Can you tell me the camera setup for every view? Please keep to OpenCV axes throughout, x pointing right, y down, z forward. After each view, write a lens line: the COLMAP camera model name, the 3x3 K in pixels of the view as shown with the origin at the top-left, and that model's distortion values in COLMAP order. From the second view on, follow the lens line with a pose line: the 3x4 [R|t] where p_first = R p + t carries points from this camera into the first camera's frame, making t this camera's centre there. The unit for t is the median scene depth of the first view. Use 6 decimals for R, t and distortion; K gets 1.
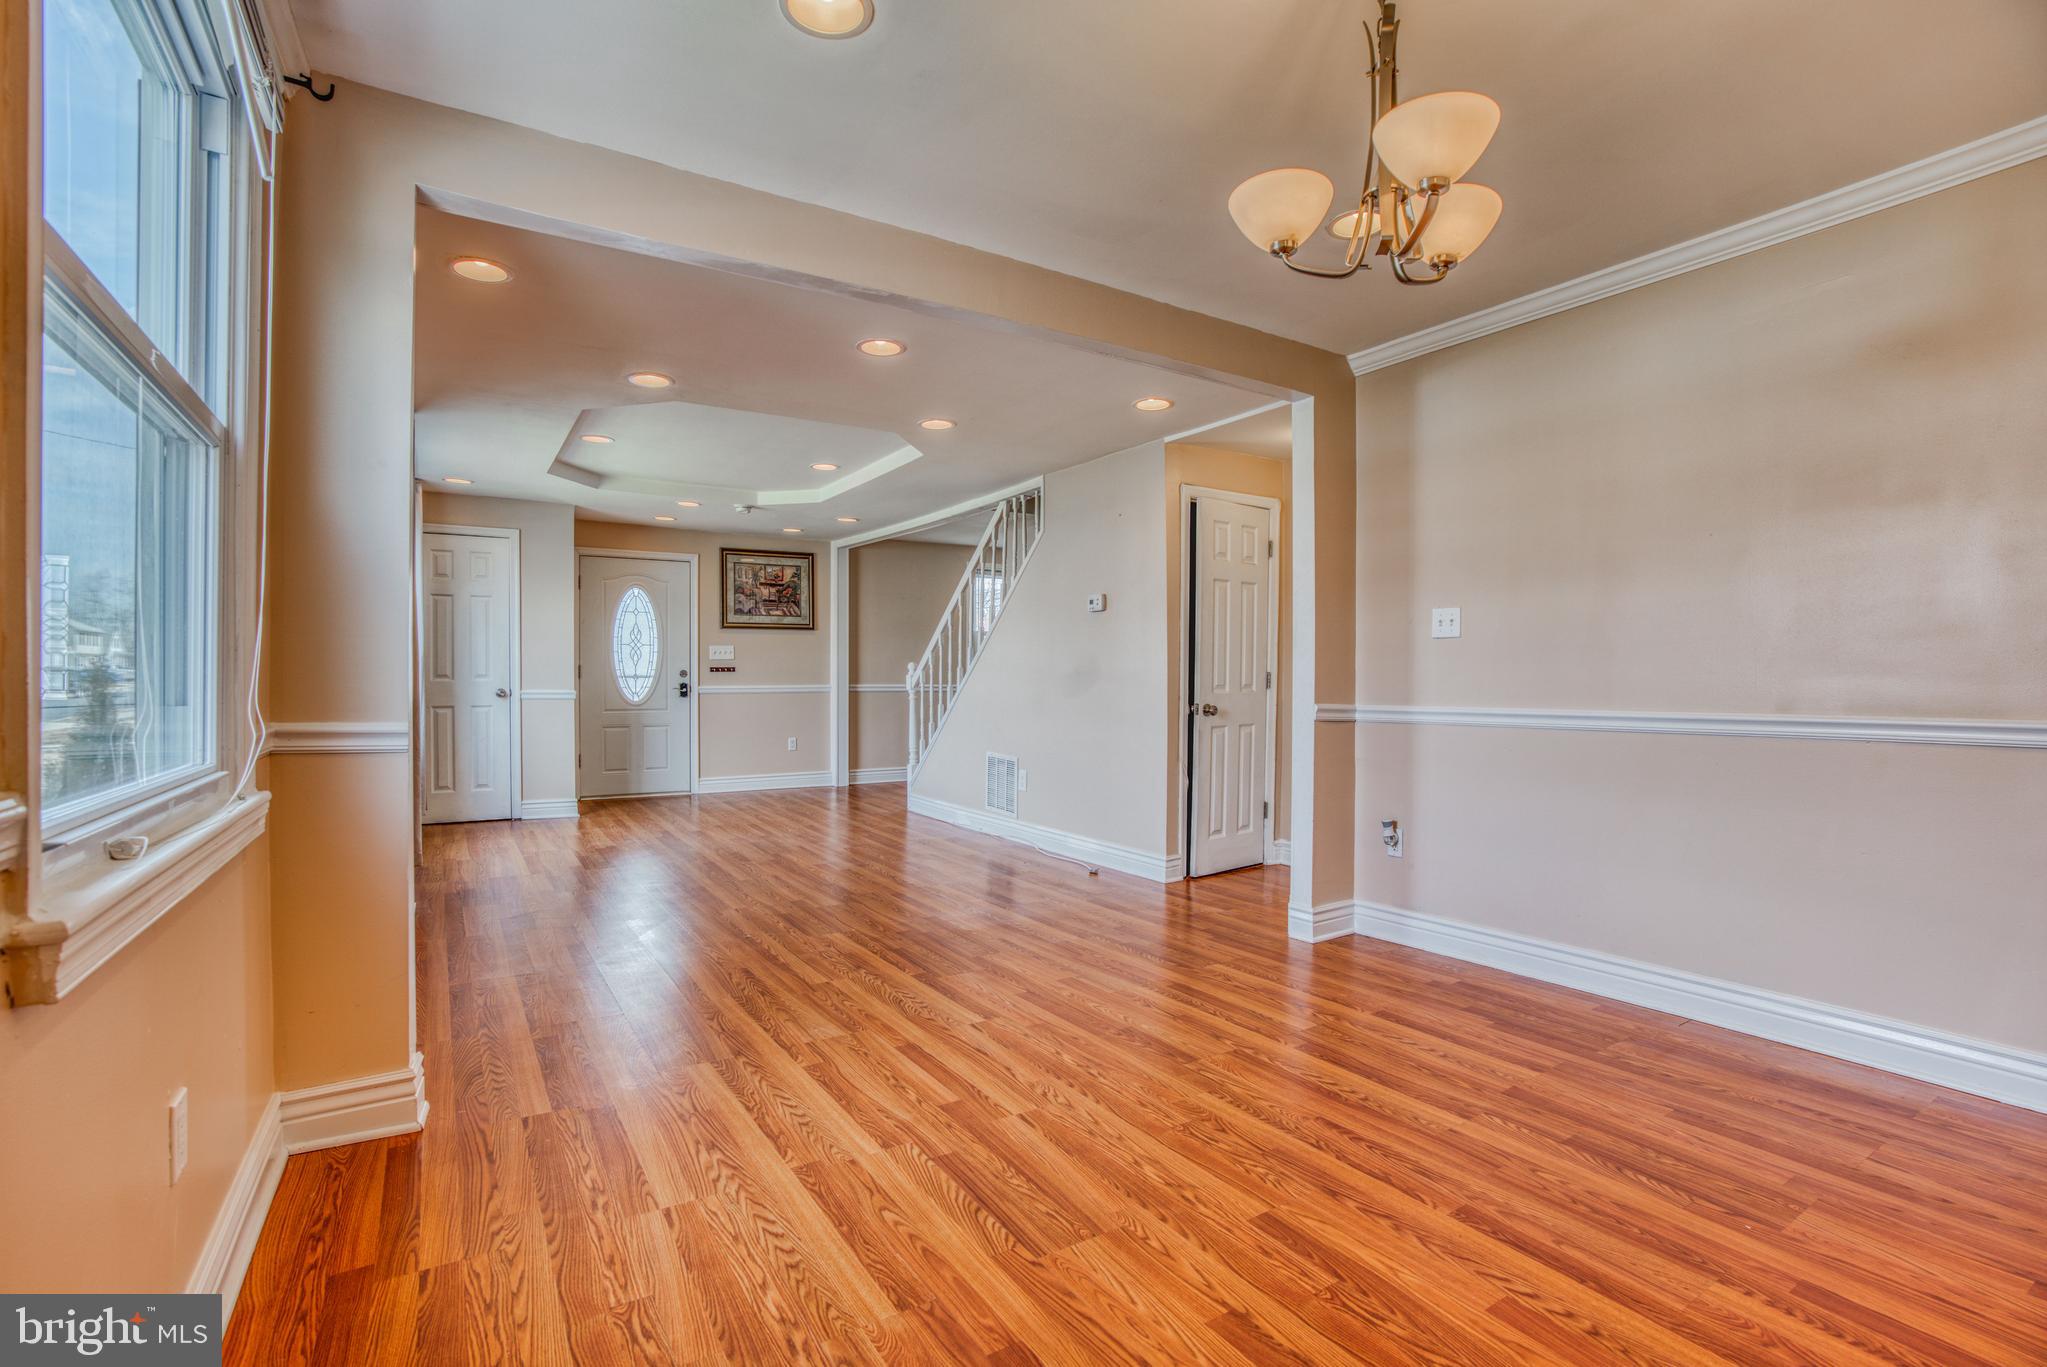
lens RADIAL K [[949.5, 0, 986.7], [0, 949.5, 703.1], [0, 0, 1]] dist [-0.055658, 0.020514]
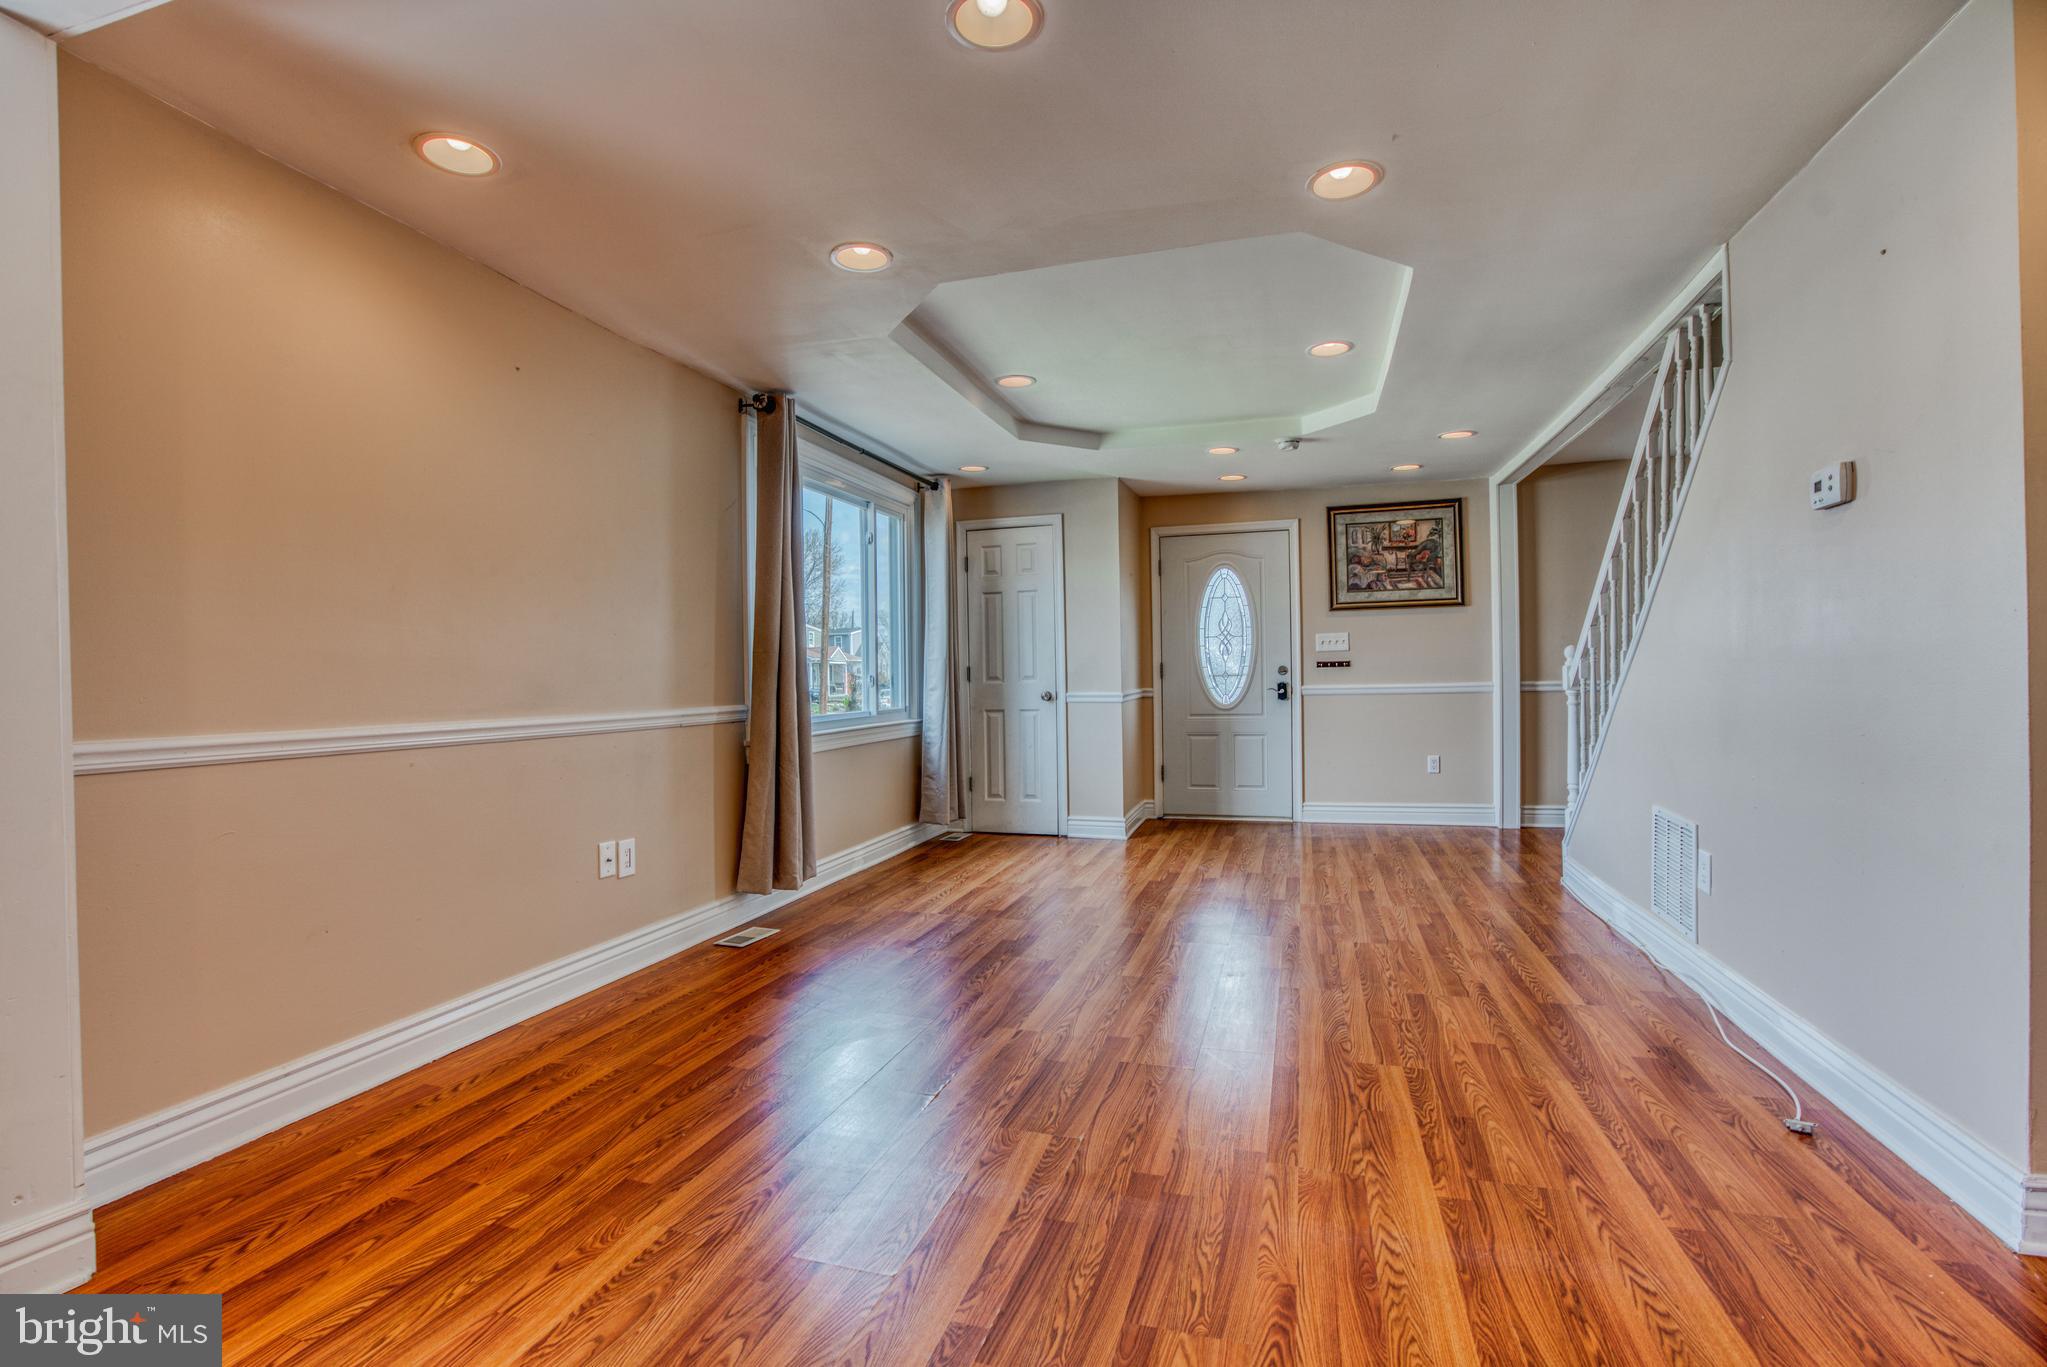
lens RADIAL K [[949.5, 0, 1005.4], [0, 949.5, 690.9], [0, 0, 1]] dist [-0.055658, 0.020514]
pose [[0.677146, -0.005556, -0.735828, 0.108710], [-0.002742, 0.999946, -0.010074, -0.005083], [0.735843, 0.008839, 0.677094, 0.286245]]
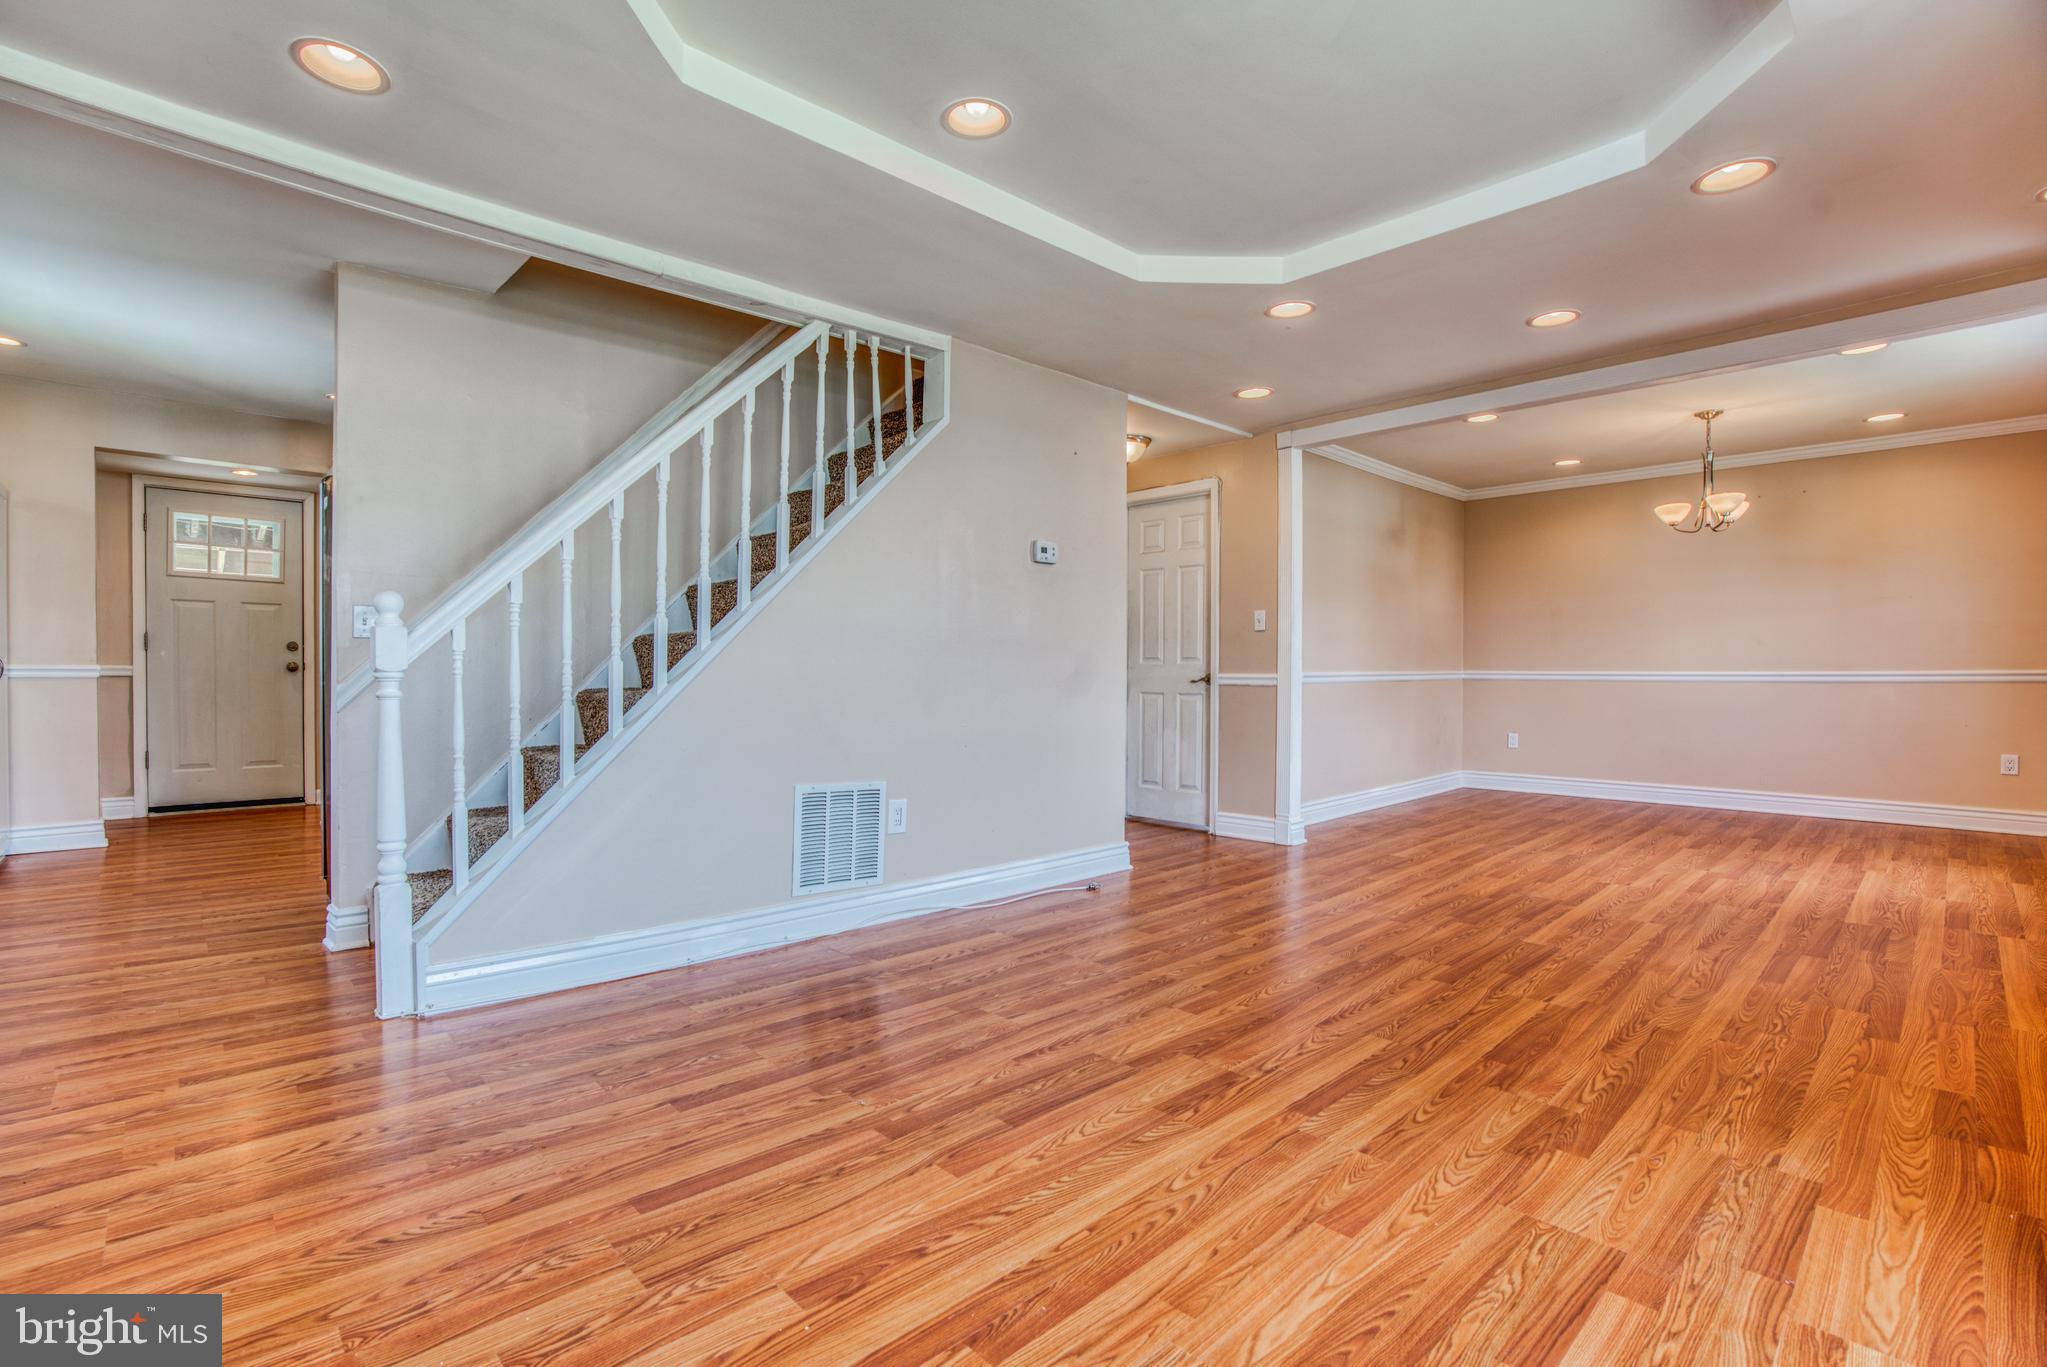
lens RADIAL K [[949.5, 0, 974.0], [0, 949.5, 730.9], [0, 0, 1]] dist [-0.055658, 0.020514]
pose [[-0.212801, -0.061749, 0.975143, -0.411130], [0.025662, 0.997304, 0.068752, -0.010256], [-0.976759, 0.039655, -0.210642, 0.785688]]
